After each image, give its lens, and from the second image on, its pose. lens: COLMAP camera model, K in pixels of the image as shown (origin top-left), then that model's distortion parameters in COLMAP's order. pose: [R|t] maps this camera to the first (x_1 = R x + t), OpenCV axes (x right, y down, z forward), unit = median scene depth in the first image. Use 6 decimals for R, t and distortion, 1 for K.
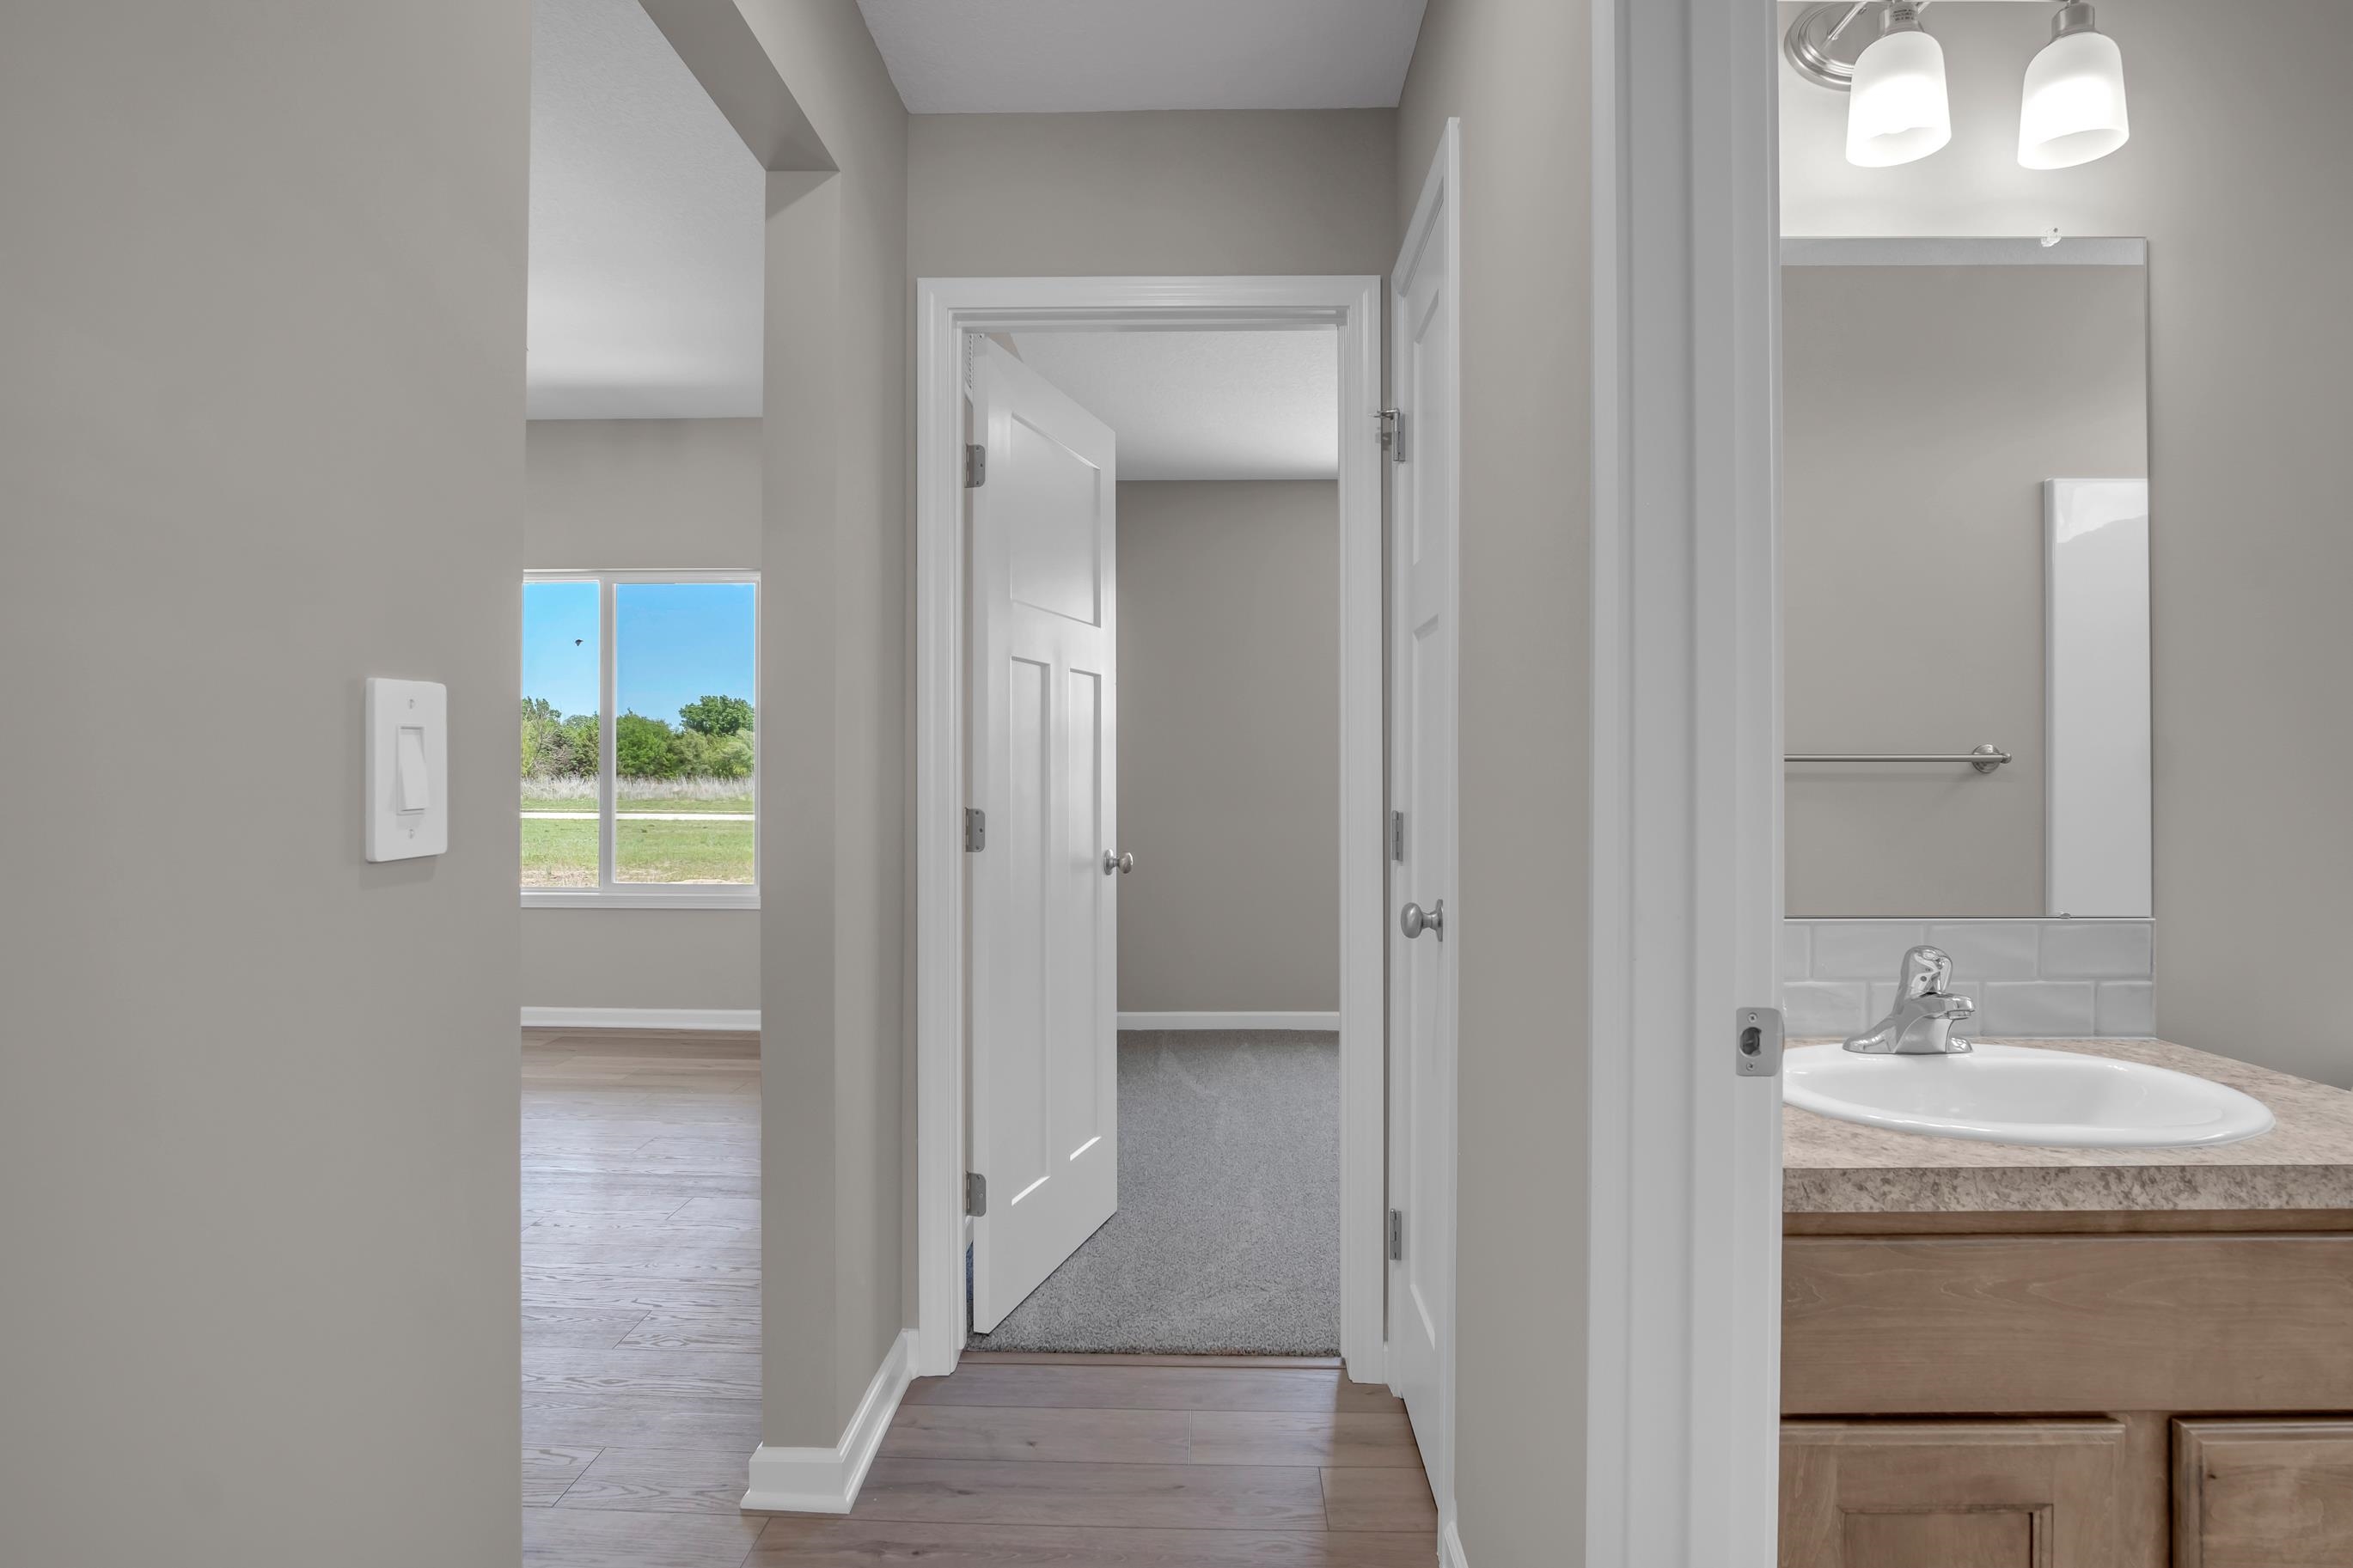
lens RADIAL K [[1273.2, 0, 1166.8], [0, 1273.2, 763.4], [0, 0, 1]] dist [-0.030327, 0.008384]
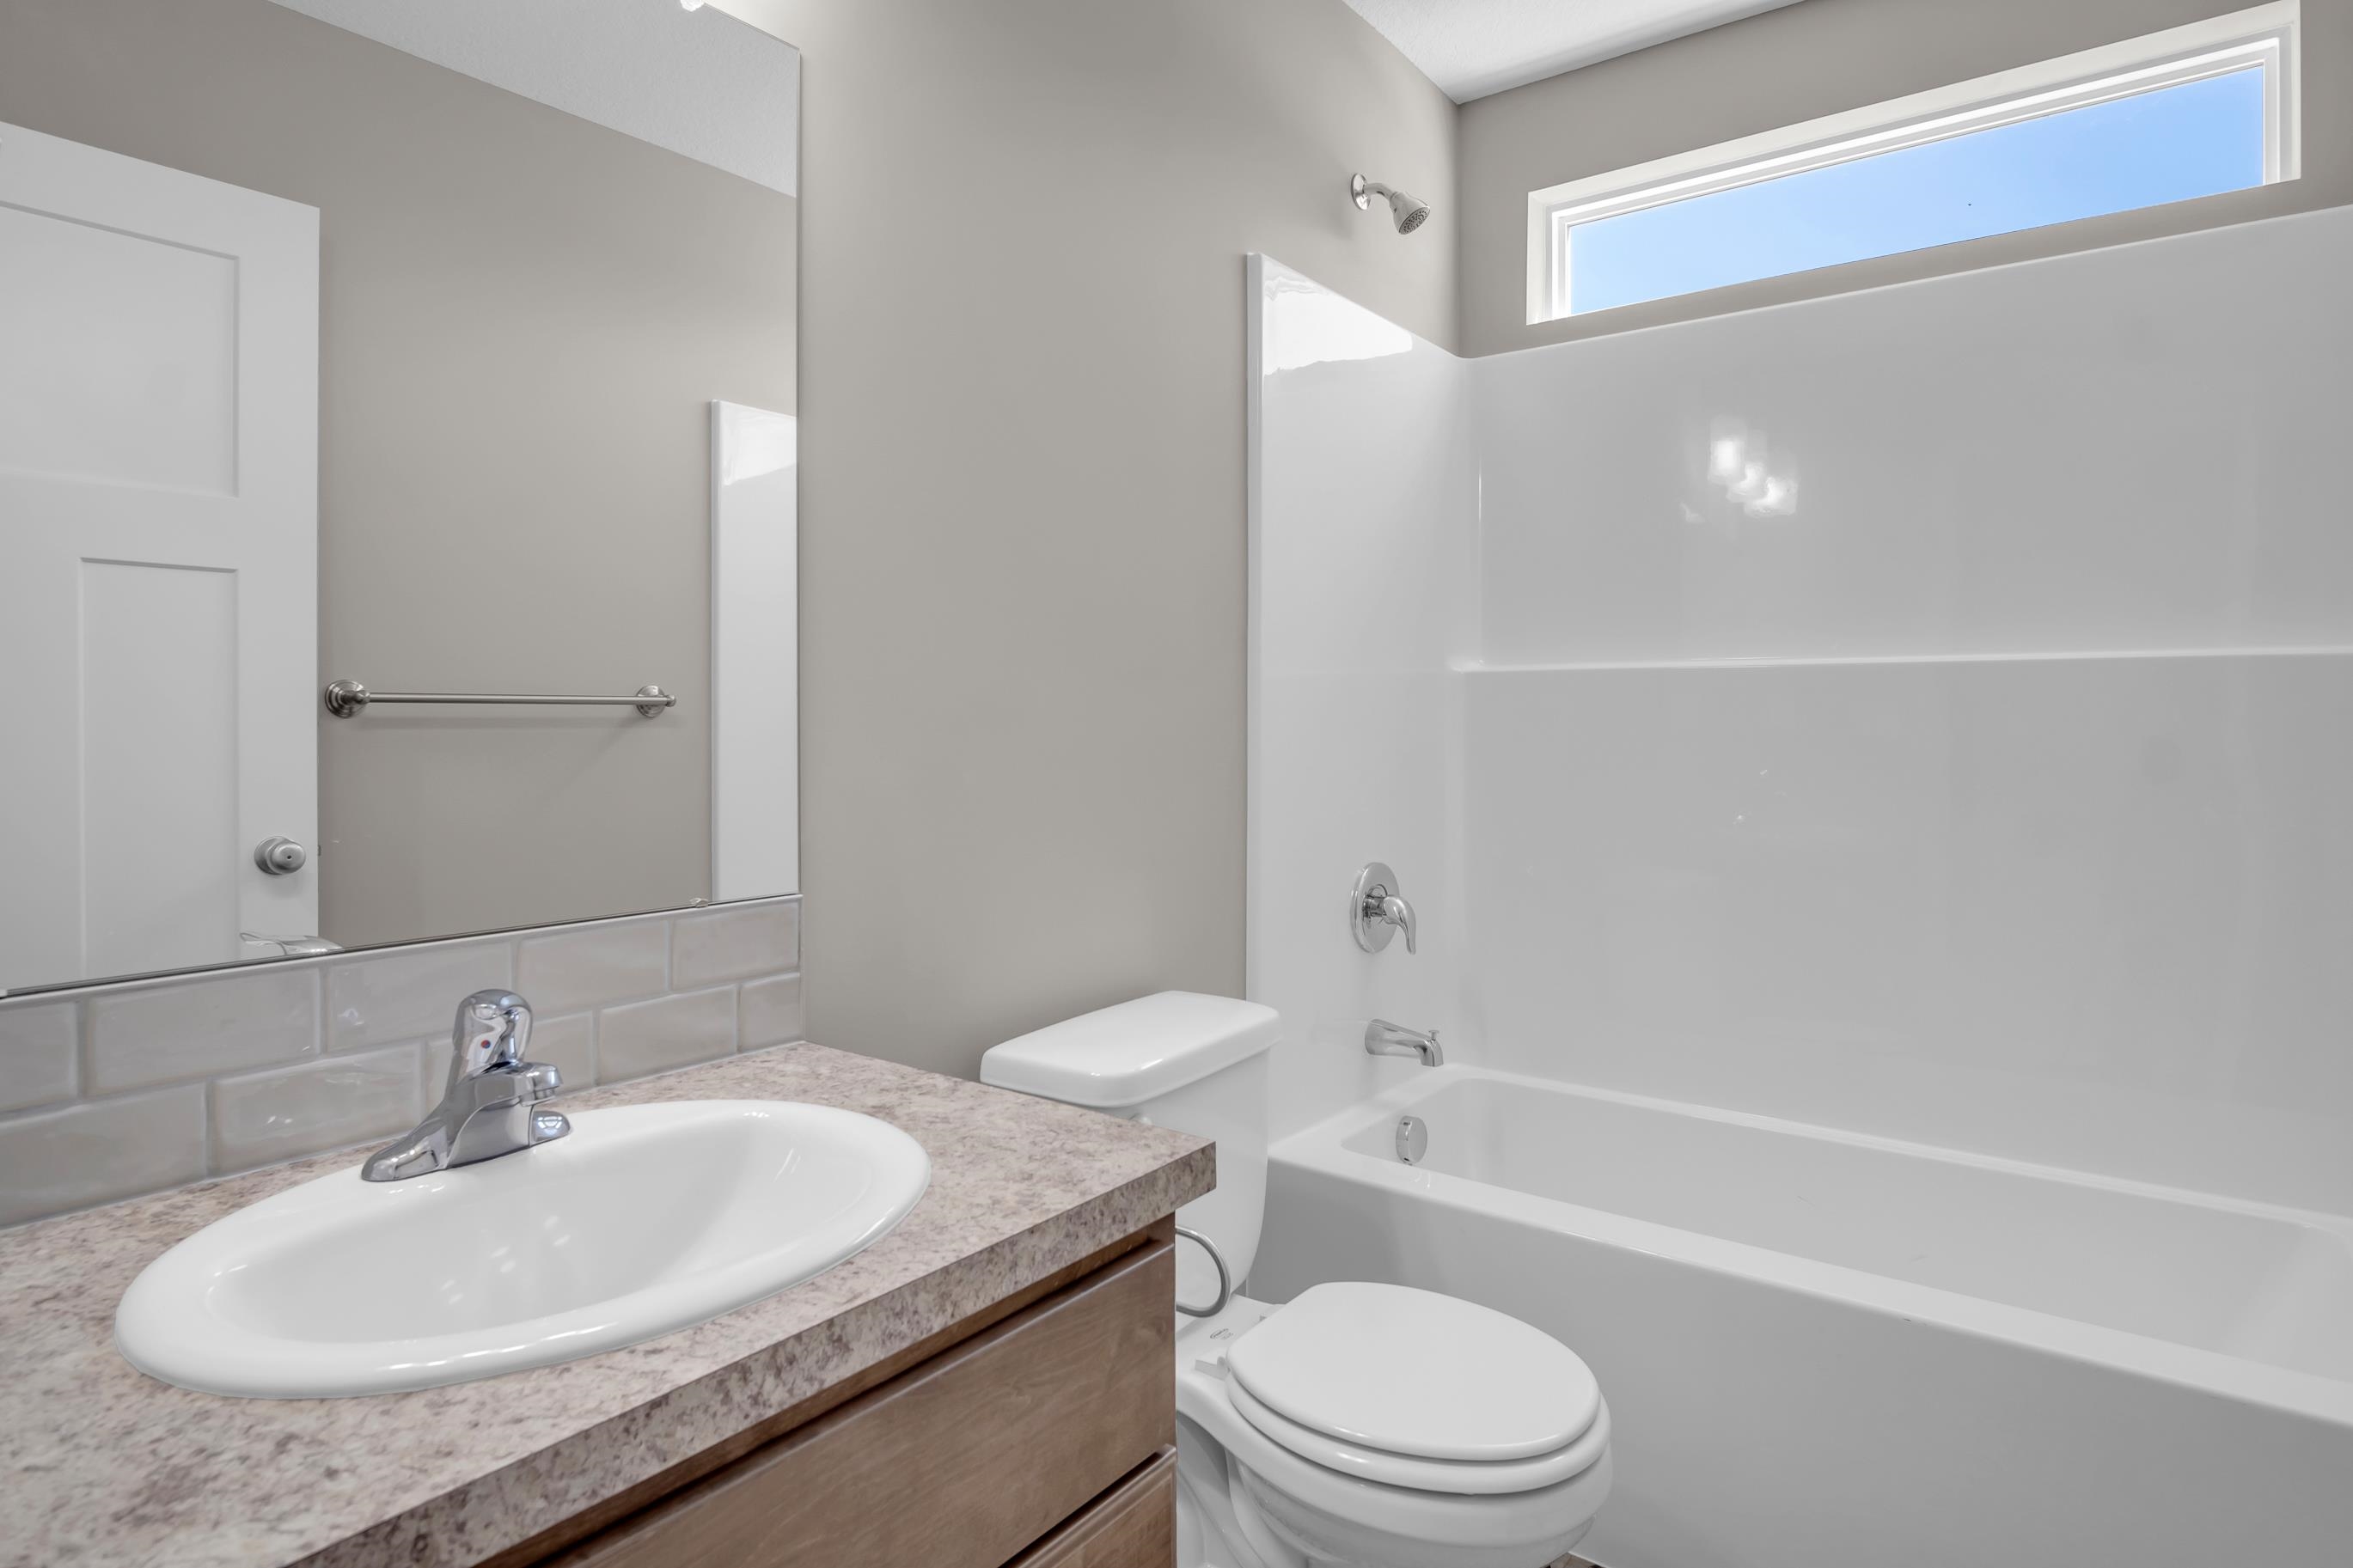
lens RADIAL K [[1296.6, 0, 1176.5], [0, 1296.6, 784.0], [0, 0, 1]] dist [0.028471, -0.000487]
pose [[0.590180, -0.046062, 0.805957, 0.363219], [-0.000525, 0.998349, 0.057442, 0.004992], [-0.807272, -0.034324, 0.589181, 0.438307]]
